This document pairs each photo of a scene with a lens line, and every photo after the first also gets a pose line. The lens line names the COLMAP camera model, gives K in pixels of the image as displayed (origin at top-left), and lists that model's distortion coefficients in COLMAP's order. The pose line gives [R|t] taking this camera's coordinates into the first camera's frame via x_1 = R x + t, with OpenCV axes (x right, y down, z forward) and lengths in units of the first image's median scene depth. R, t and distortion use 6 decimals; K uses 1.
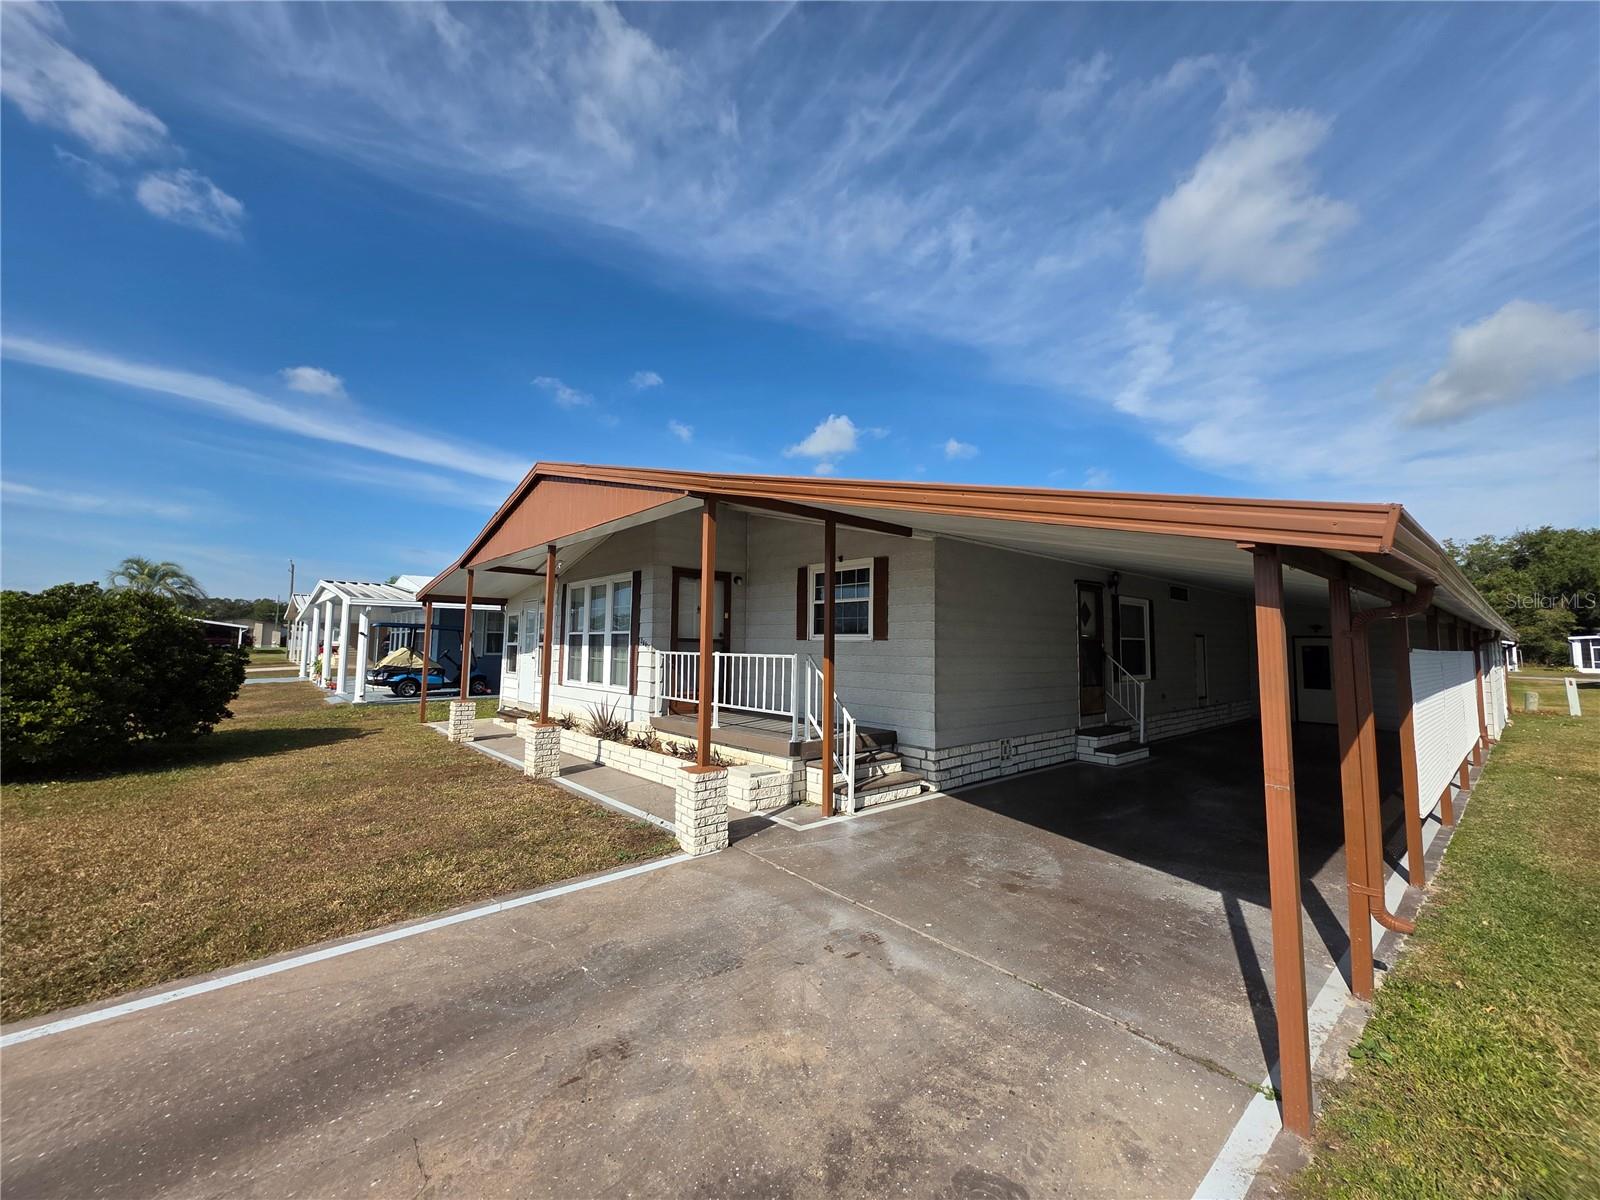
lens RADIAL K [[639.1, 0, 815.8], [0, 639.1, 573.2], [0, 0, 1]] dist [0.004199, 0.000026]
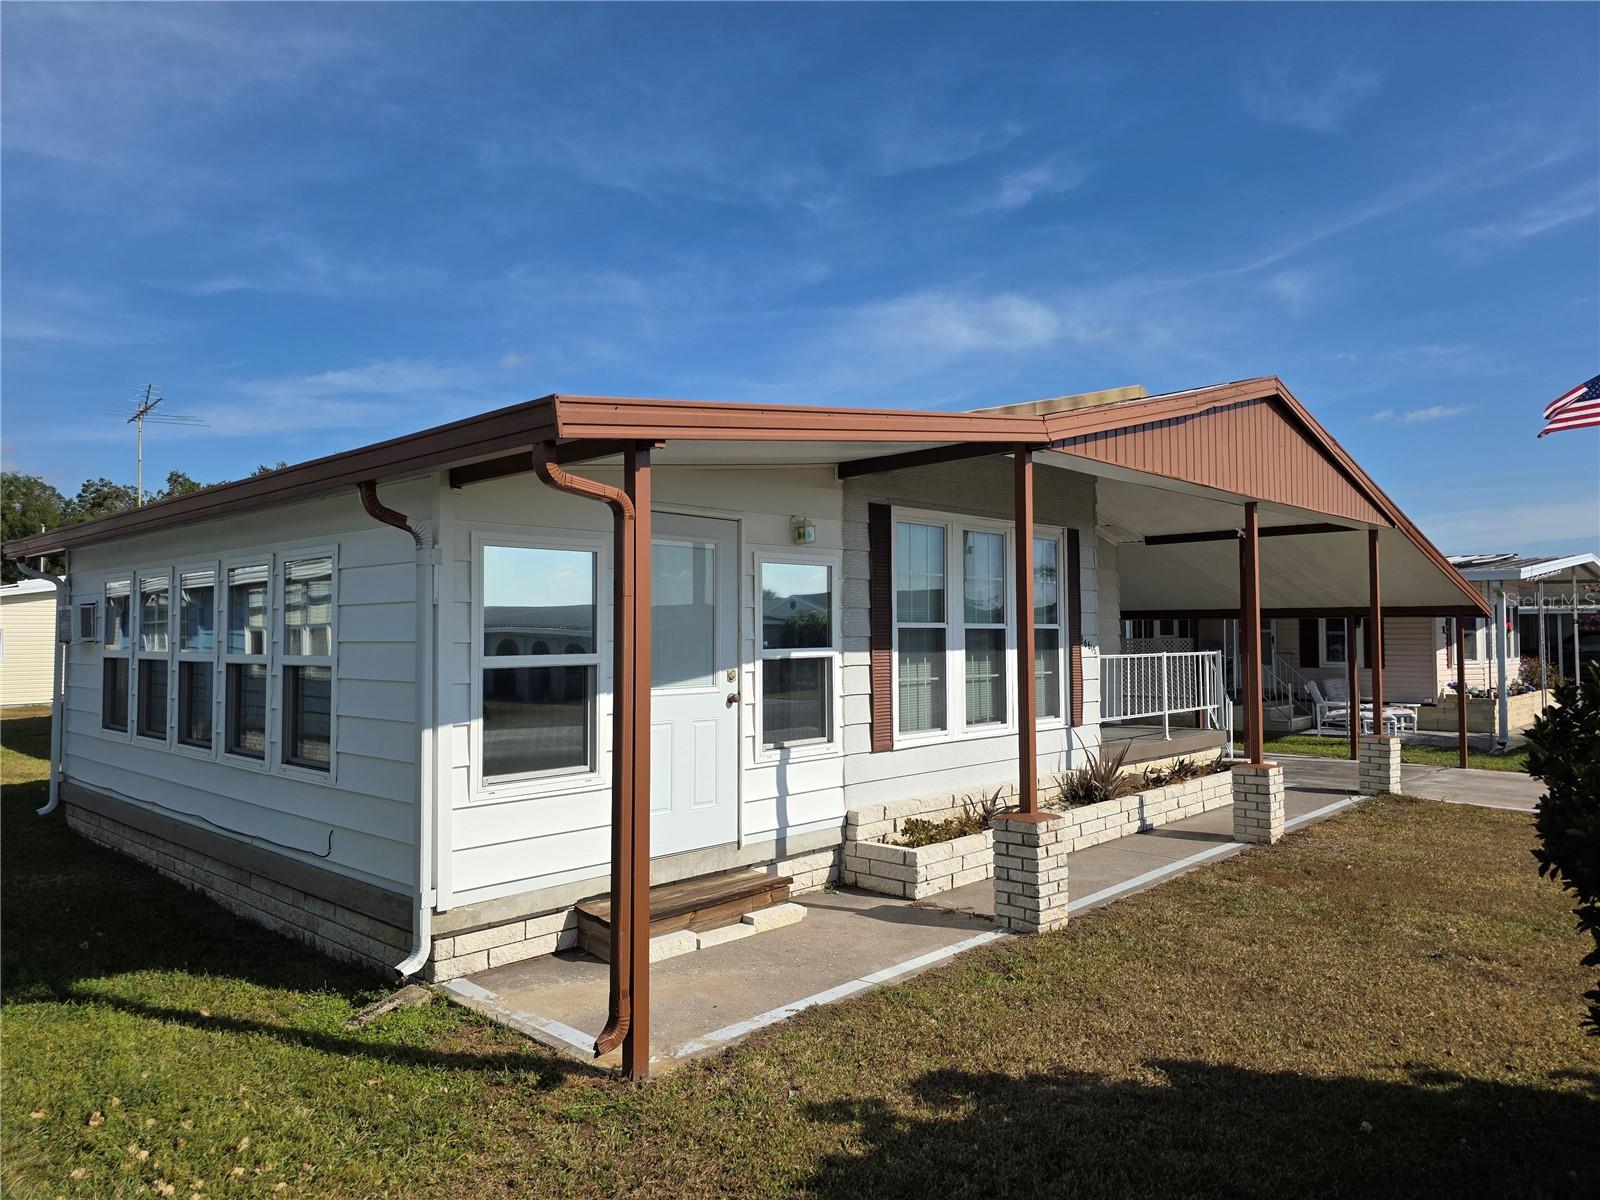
lens RADIAL K [[1056.8, 0, 800.5], [0, 1056.8, 590.2], [0, 0, 1]] dist [0.035276, -0.003848]
pose [[-0.086682, 0.030632, 0.995765, -0.094332], [-0.112807, 0.992797, -0.040360, 0.009507], [-0.989829, -0.115828, -0.082602, 0.099367]]
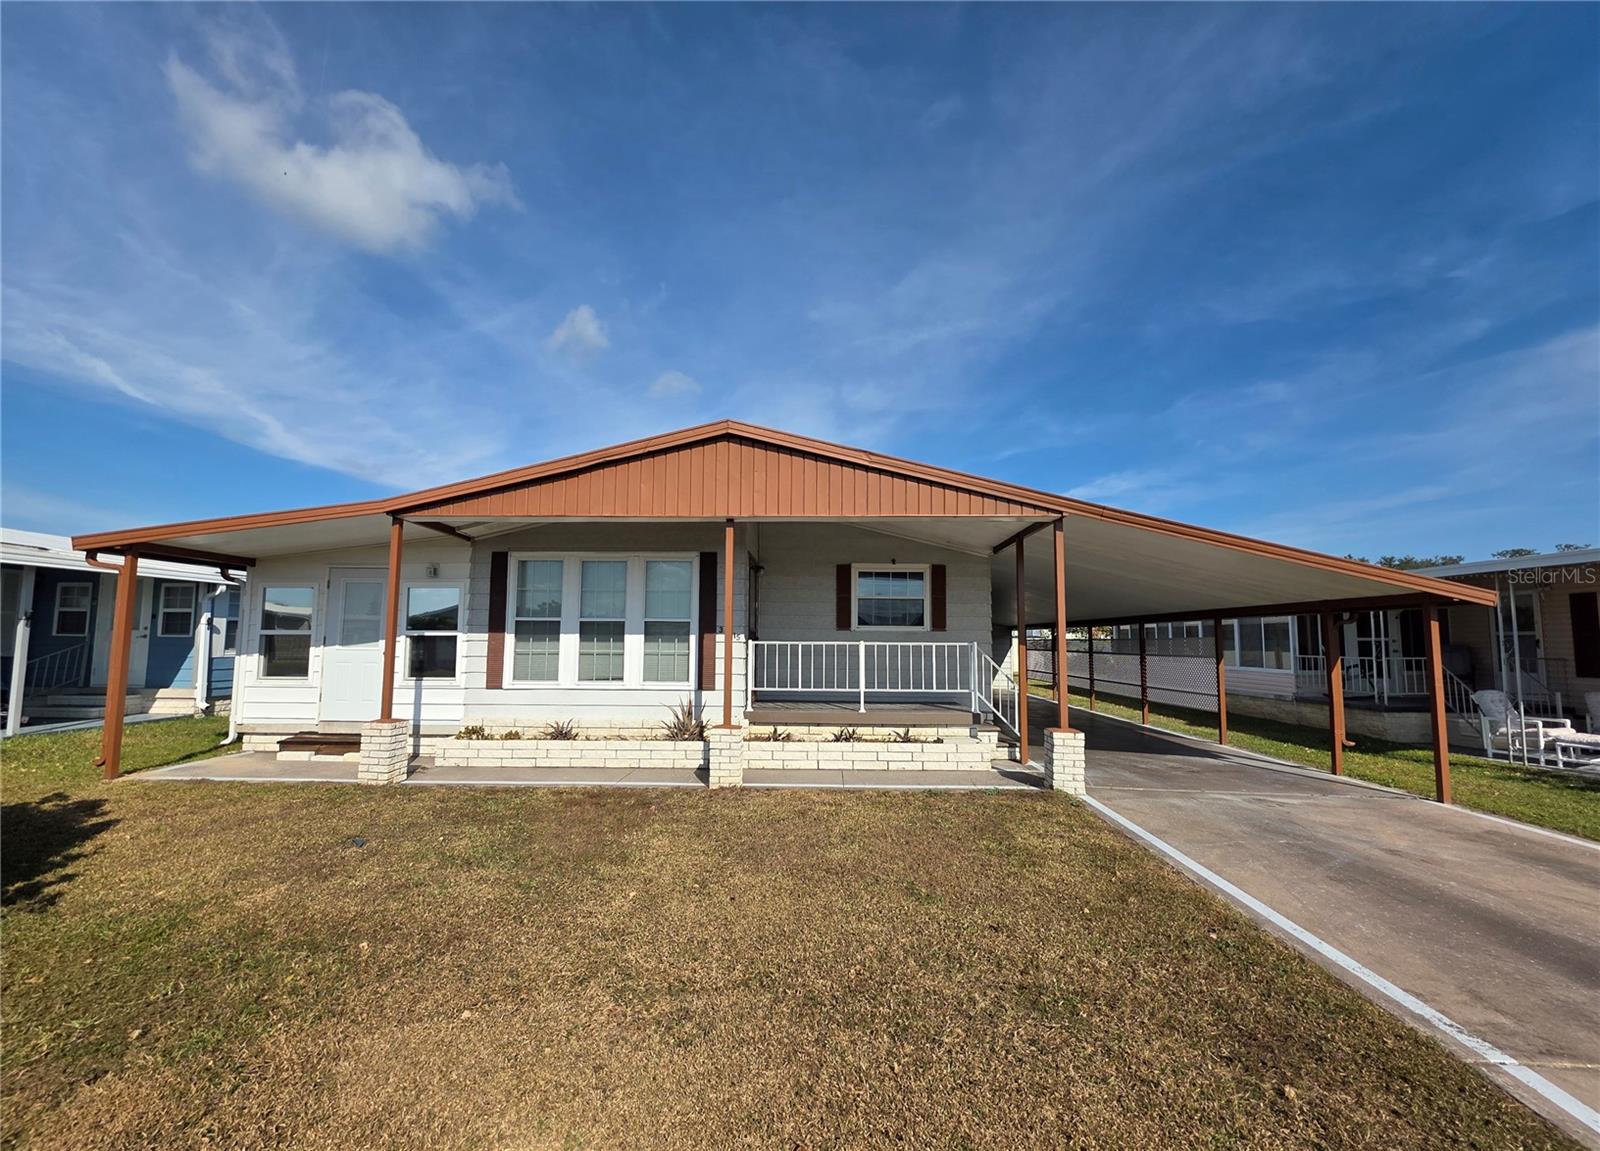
lens RADIAL K [[637.2, 0, 806.0], [0, 637.2, 597.2], [0, 0, 1]] dist [0.004968, -0.000471]
pose [[0.680111, 0.047317, 0.731581, -0.061287], [-0.084801, 0.996294, 0.014397, 0.002686], [-0.728188, -0.071830, 0.681603, 0.021986]]
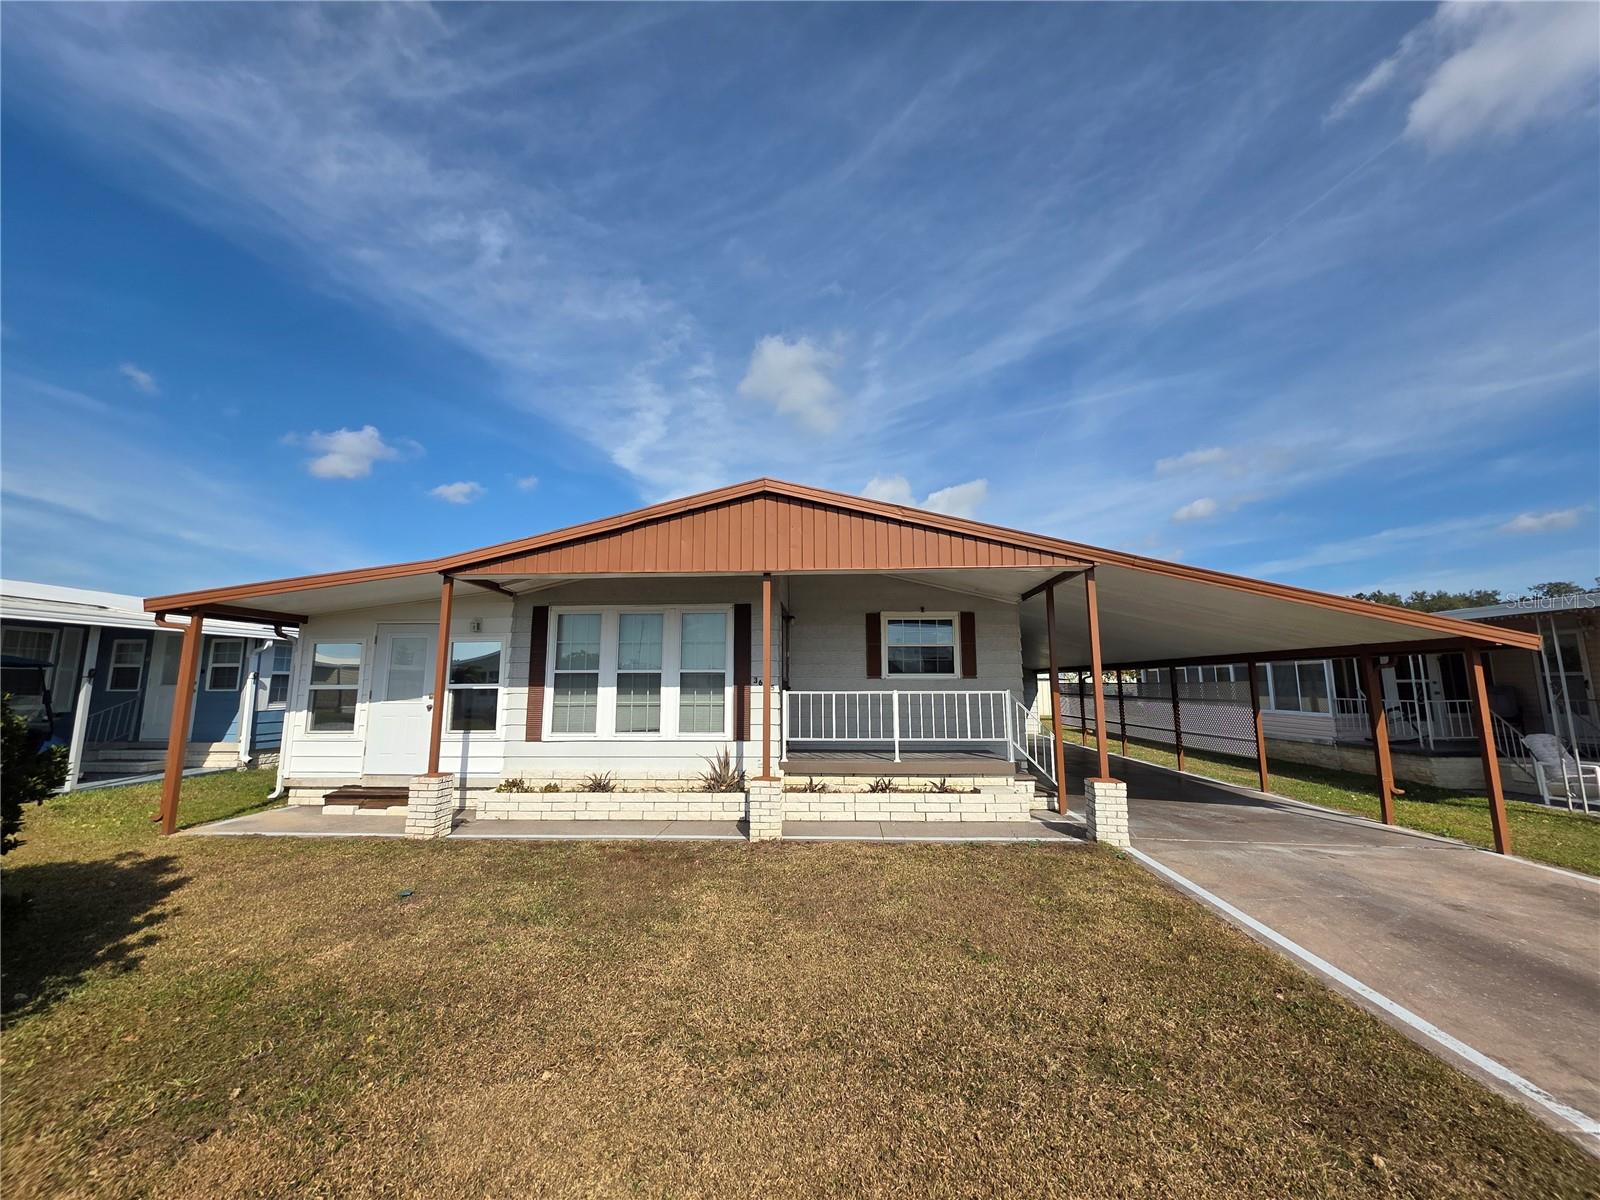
lens RADIAL K [[639.1, 0, 806.8], [0, 639.1, 596.3], [0, 0, 1]] dist [0.004199, 0.000026]
pose [[0.698929, 0.087965, 0.709761, -0.063428], [-0.072690, 0.996005, -0.051861, 0.002063], [-0.711487, -0.015345, 0.702531, 0.022330]]
